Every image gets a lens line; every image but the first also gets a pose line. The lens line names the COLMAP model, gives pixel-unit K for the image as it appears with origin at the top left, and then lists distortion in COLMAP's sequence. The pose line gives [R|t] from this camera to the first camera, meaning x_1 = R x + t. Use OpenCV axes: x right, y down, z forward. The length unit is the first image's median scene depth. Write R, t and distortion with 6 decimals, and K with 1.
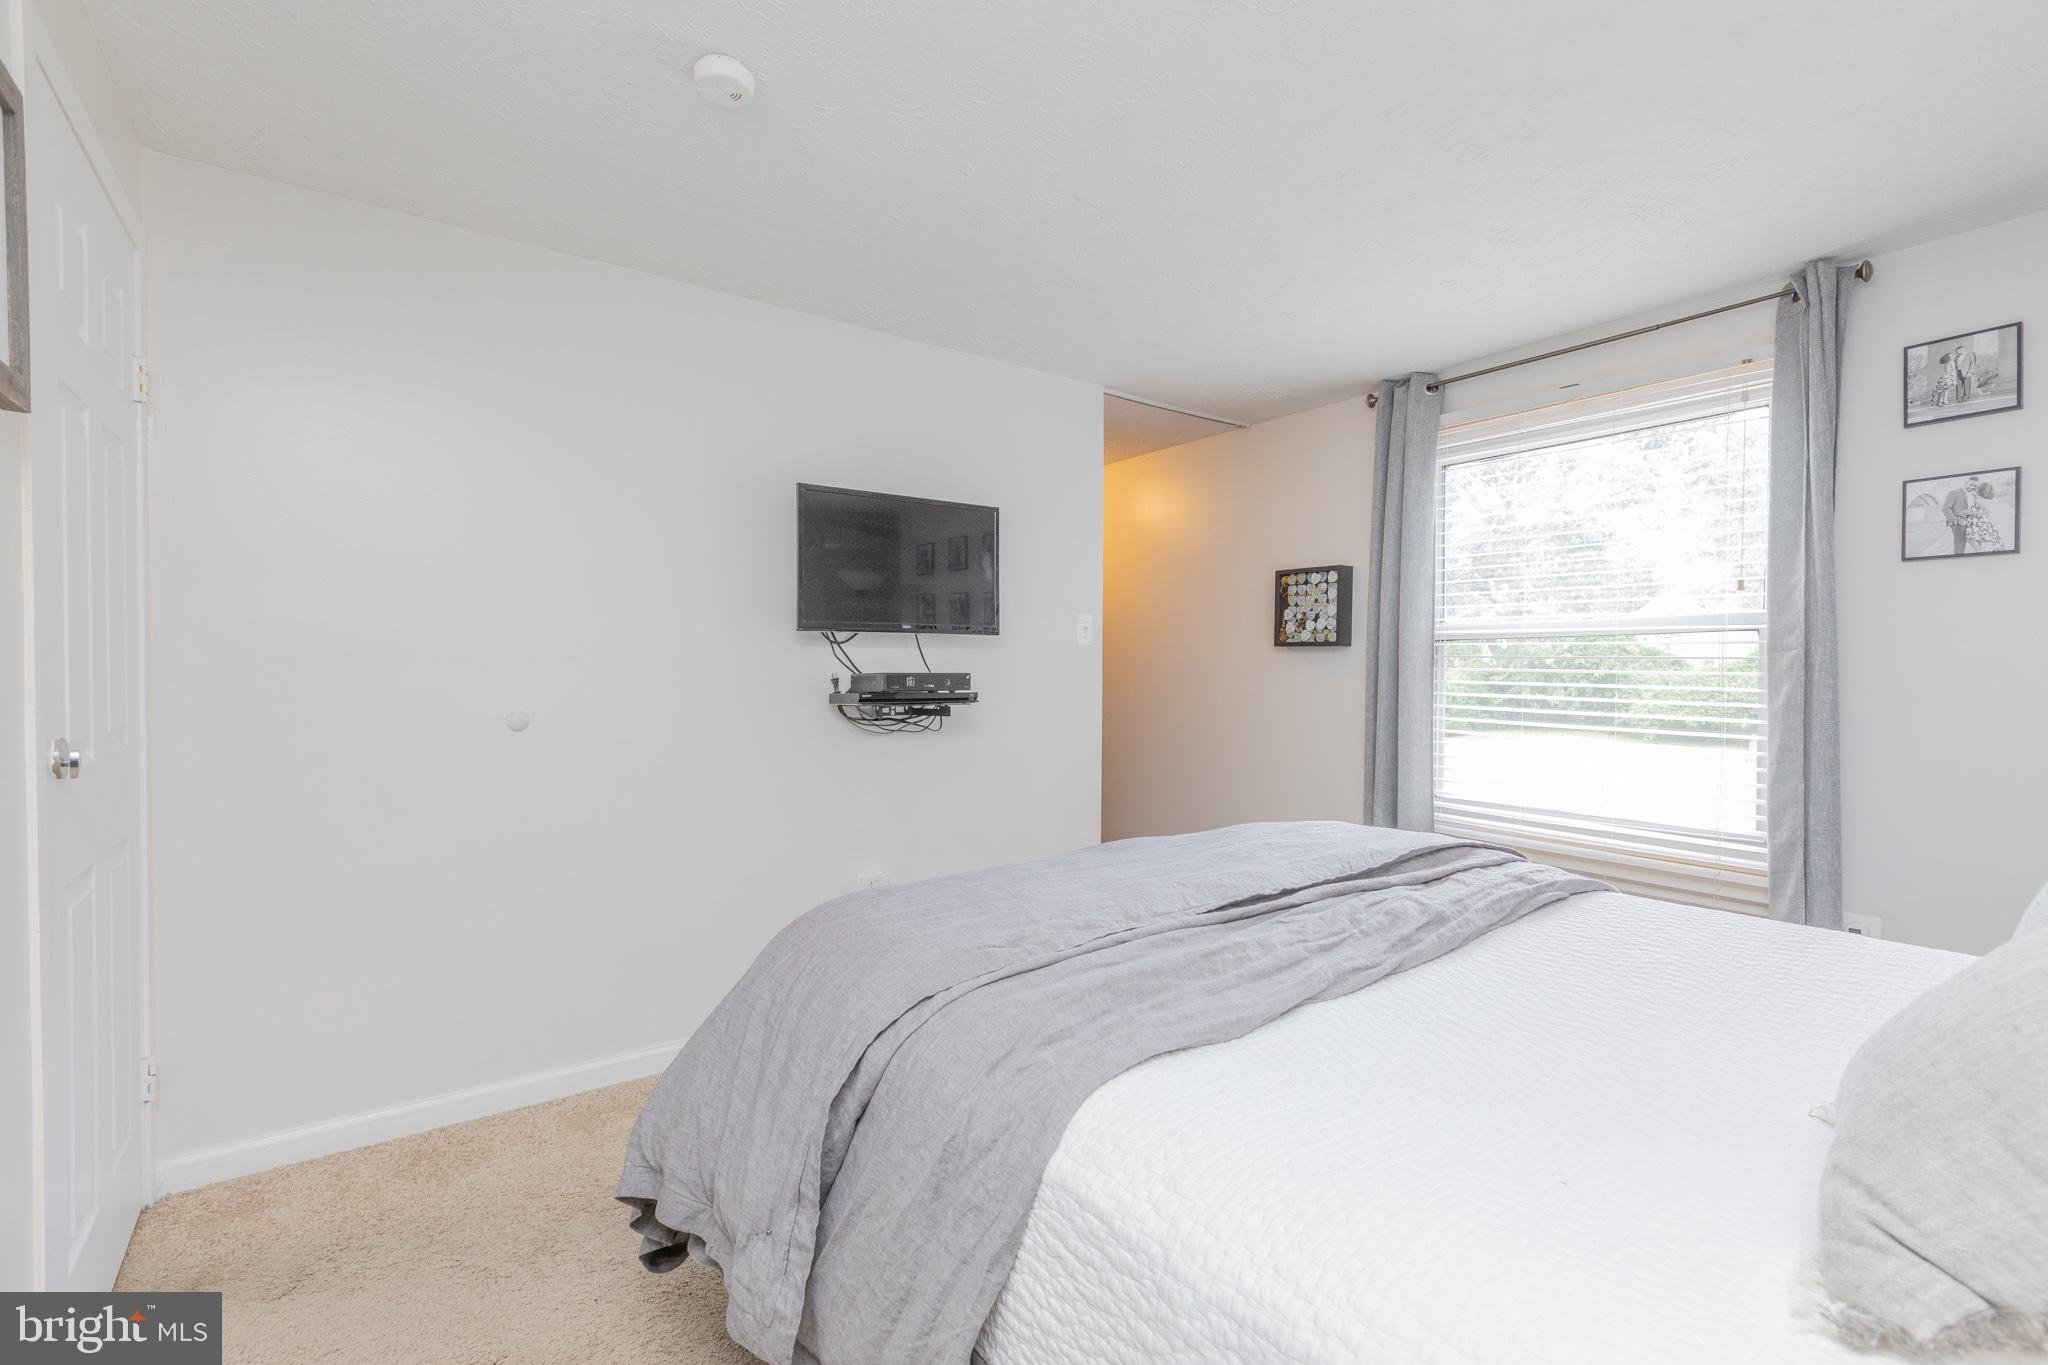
lens RADIAL K [[912.0, 0, 1017.0], [0, 912.0, 678.8], [0, 0, 1]] dist [-0.001595, -0.000511]
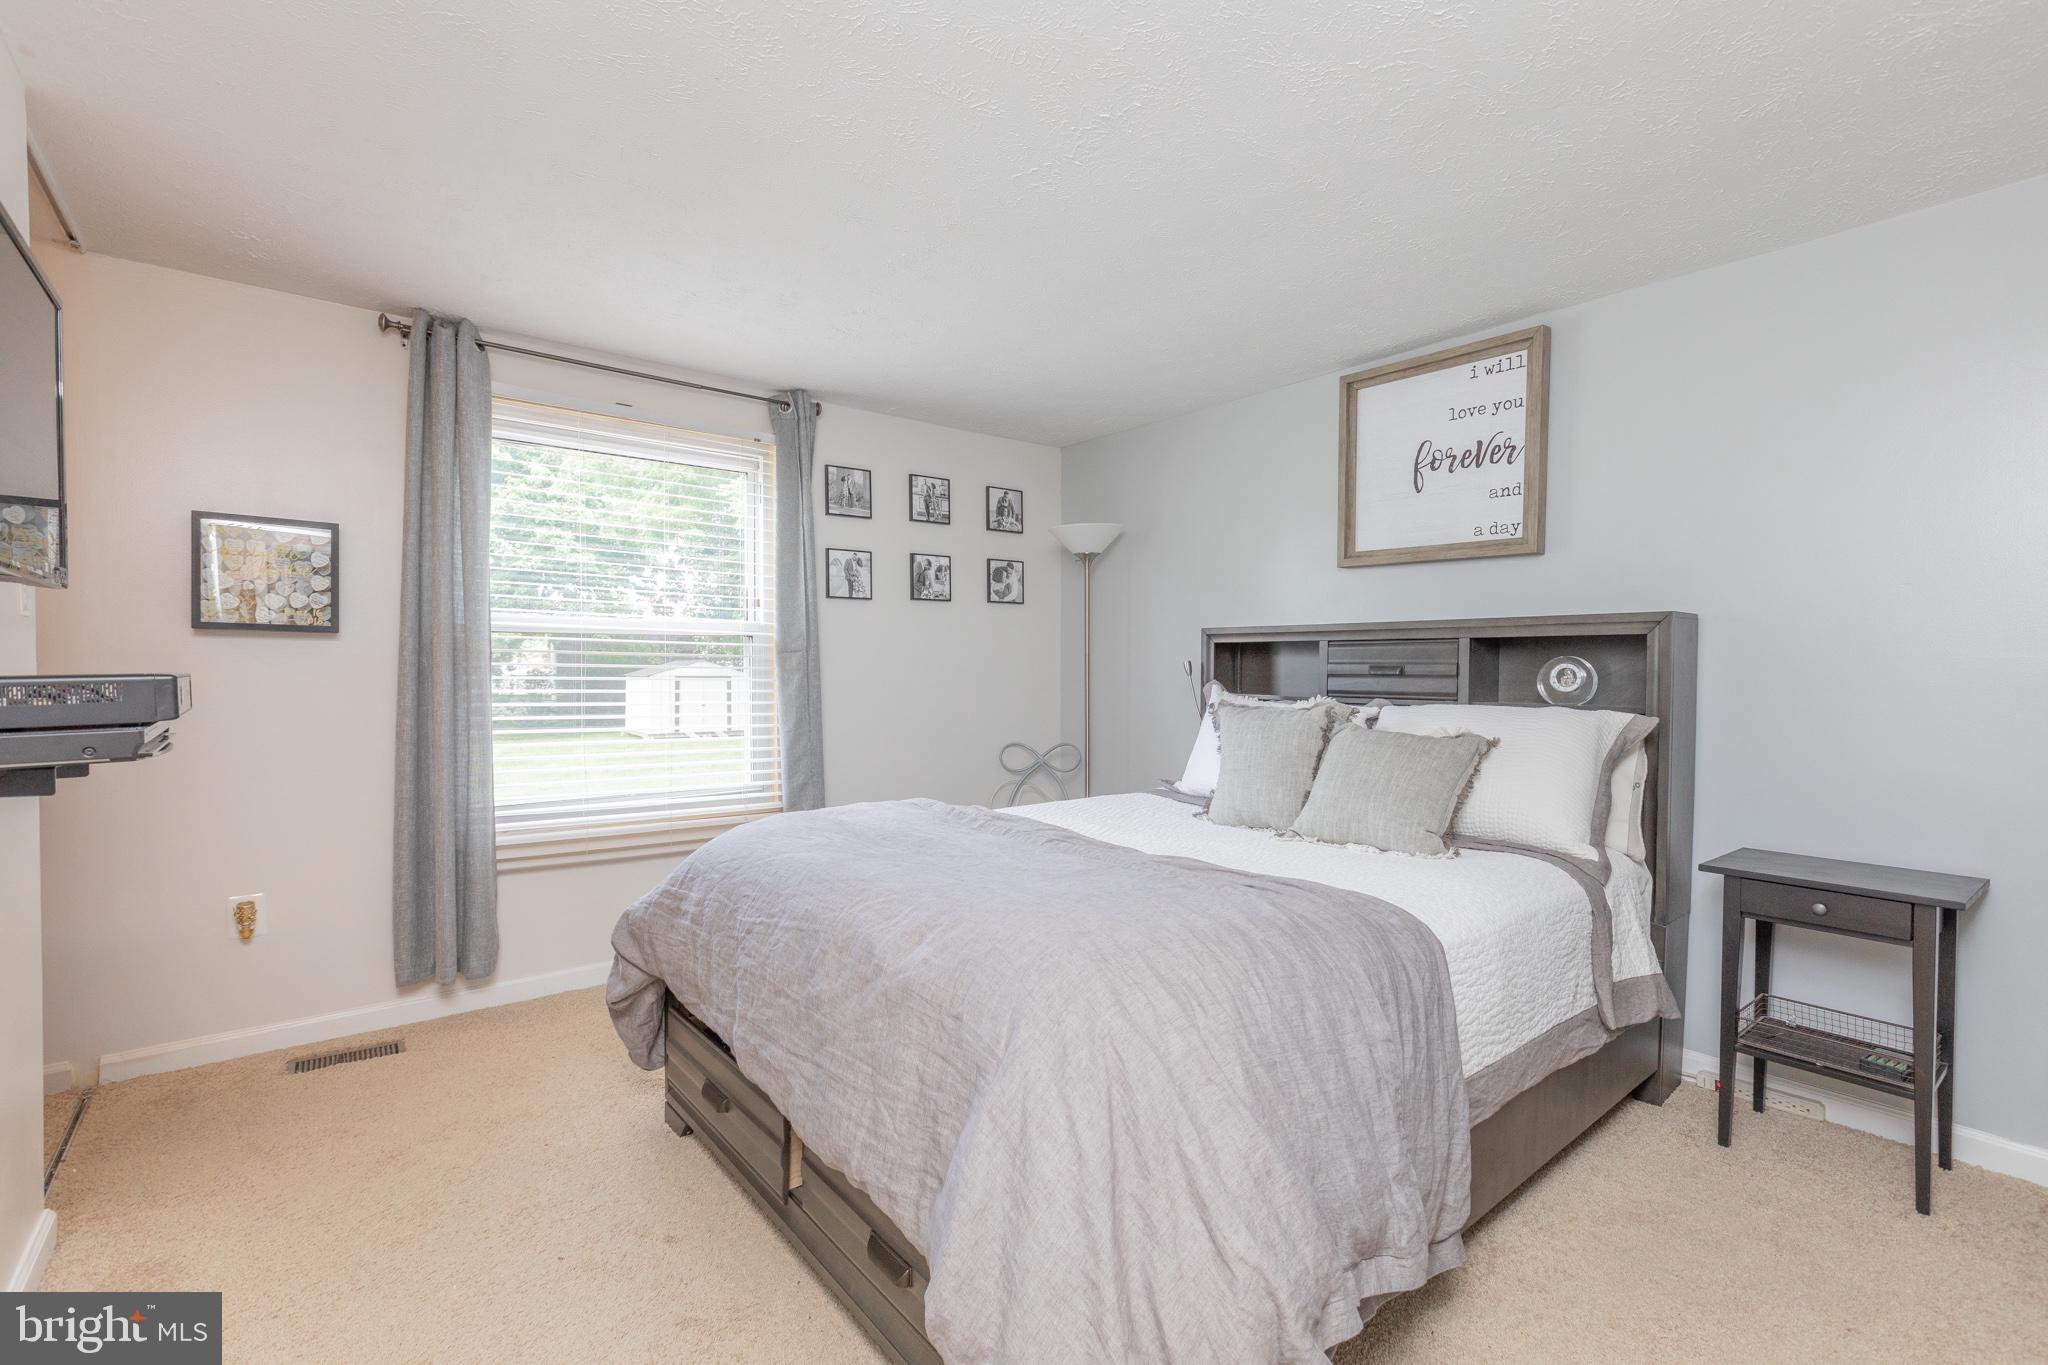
lens RADIAL K [[912.0, 0, 1018.6], [0, 912.0, 682.6], [0, 0, 1]] dist [-0.001595, -0.000511]
pose [[-0.045578, -0.017093, 0.998815, -0.654531], [0.007783, 0.999817, 0.017466, -0.005788], [-0.998930, 0.008570, -0.045437, 0.745832]]
